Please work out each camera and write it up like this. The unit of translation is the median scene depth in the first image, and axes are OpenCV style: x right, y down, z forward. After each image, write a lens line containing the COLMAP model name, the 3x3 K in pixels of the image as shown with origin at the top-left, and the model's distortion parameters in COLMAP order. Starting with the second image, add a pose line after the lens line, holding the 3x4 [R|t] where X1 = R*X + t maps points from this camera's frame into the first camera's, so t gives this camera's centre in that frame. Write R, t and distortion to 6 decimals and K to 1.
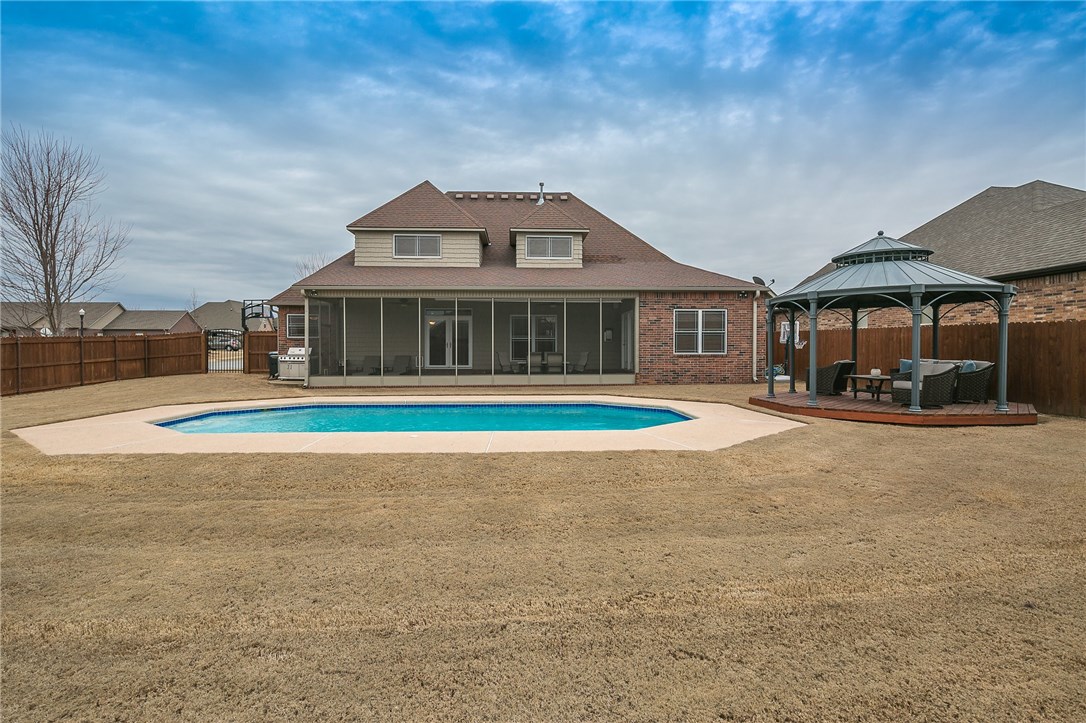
lens RADIAL K [[539.7, 0, 541.8], [0, 539.7, 357.0], [0, 0, 1]] dist [0.002530, -0.002728]
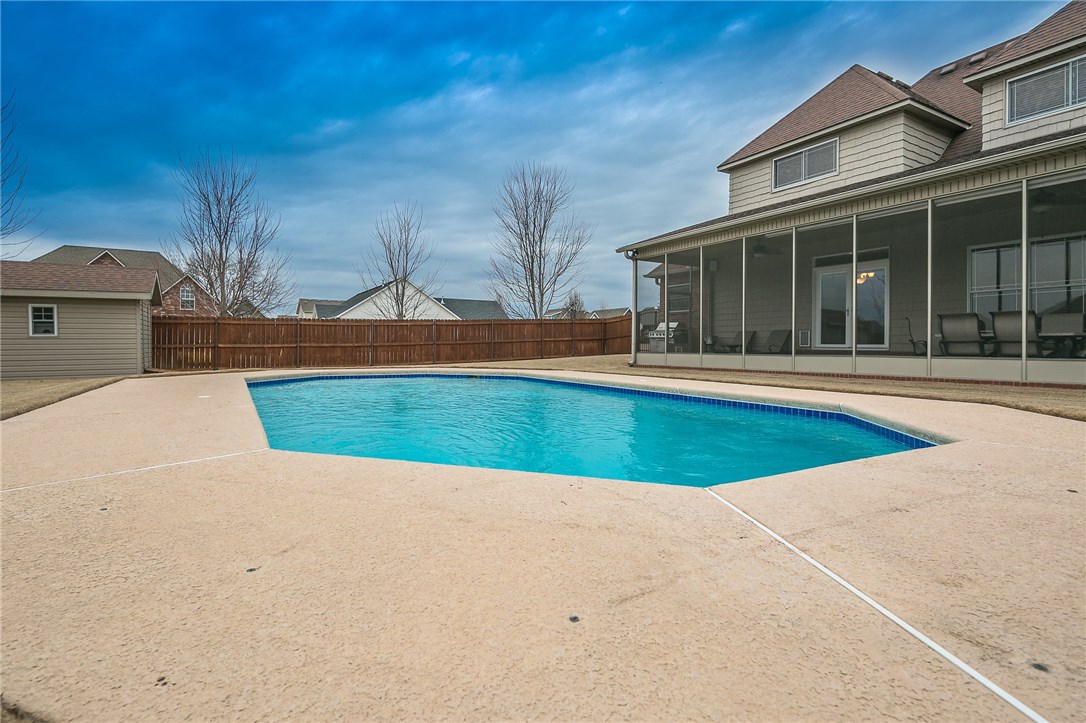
lens RADIAL K [[539.7, 0, 540.0], [0, 539.7, 344.4], [0, 0, 1]] dist [0.002530, -0.002728]
pose [[0.448181, -0.000088, -0.893943, 0.247628], [-0.024276, 0.999630, -0.012269, 0.035399], [0.893613, 0.027200, 0.448013, 0.461845]]
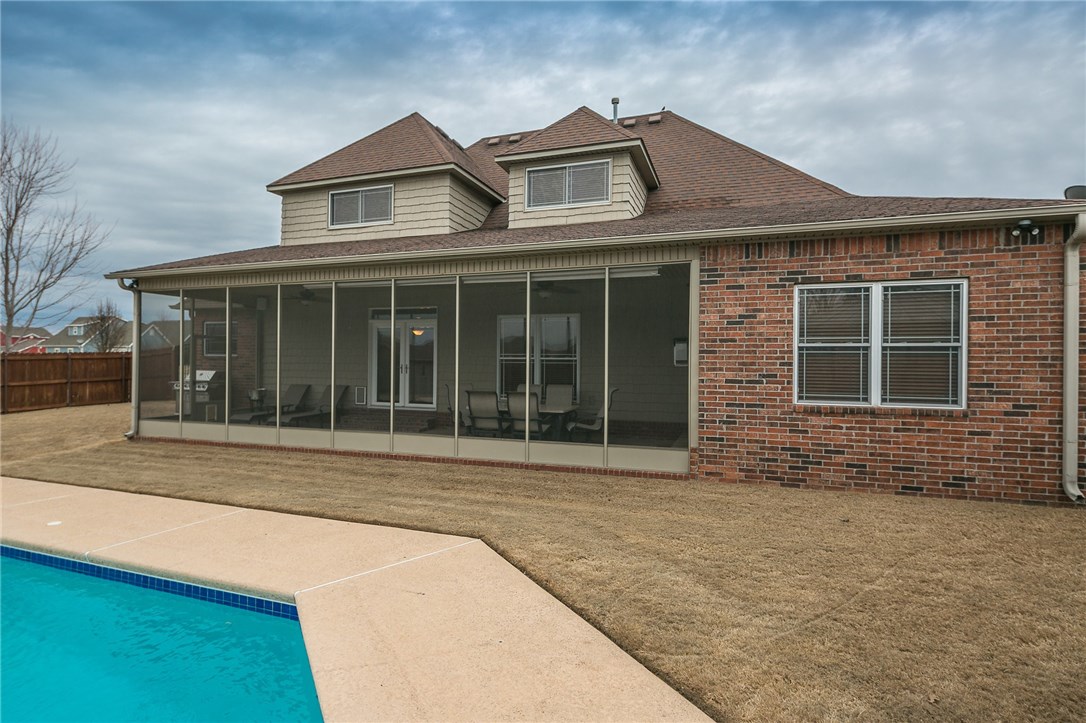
lens RADIAL K [[539.7, 0, 551.1], [0, 539.7, 360.4], [0, 0, 1]] dist [0.002530, -0.002728]
pose [[0.923118, 0.007264, -0.384448, 0.230730], [-0.014749, 0.999755, -0.016524, -0.027203], [0.384234, 0.020924, 0.922999, 0.581285]]
